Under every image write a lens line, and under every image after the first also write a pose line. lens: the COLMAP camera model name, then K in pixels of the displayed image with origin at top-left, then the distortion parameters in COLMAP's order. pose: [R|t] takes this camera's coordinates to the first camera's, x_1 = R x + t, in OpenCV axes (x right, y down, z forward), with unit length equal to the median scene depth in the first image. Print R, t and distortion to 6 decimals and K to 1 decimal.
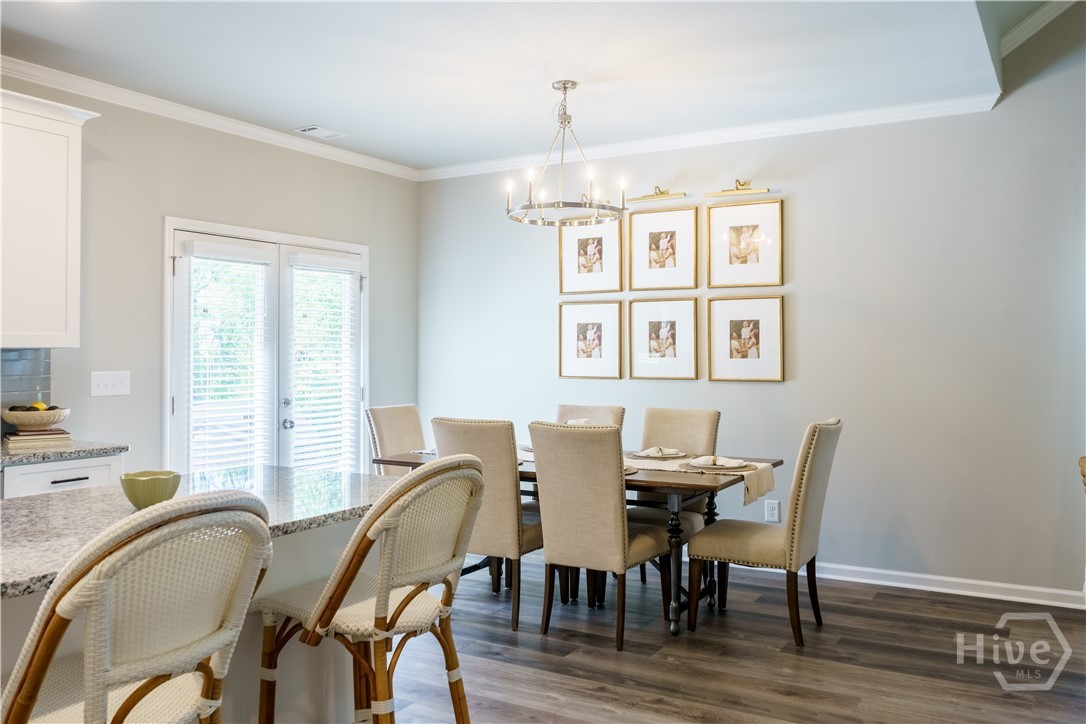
lens RADIAL K [[883.2, 0, 545.7], [0, 883.2, 335.5], [0, 0, 1]] dist [-0.011240, -0.000781]
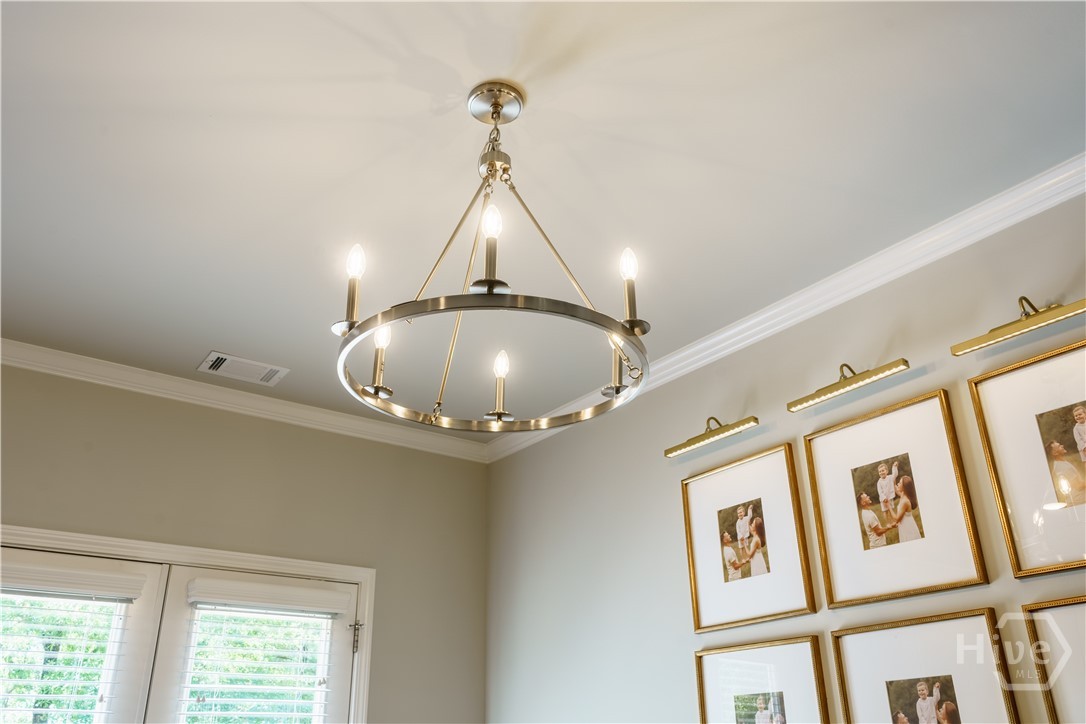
lens RADIAL K [[880.4, 0, 543.1], [0, 880.4, 345.9], [0, 0, 1]] dist [-0.007082, -0.000151]
pose [[0.923724, -0.175686, -0.340395, 0.134400], [0.021384, 0.910887, -0.412101, 0.006714], [0.382462, 0.373388, 0.845165, 0.534901]]
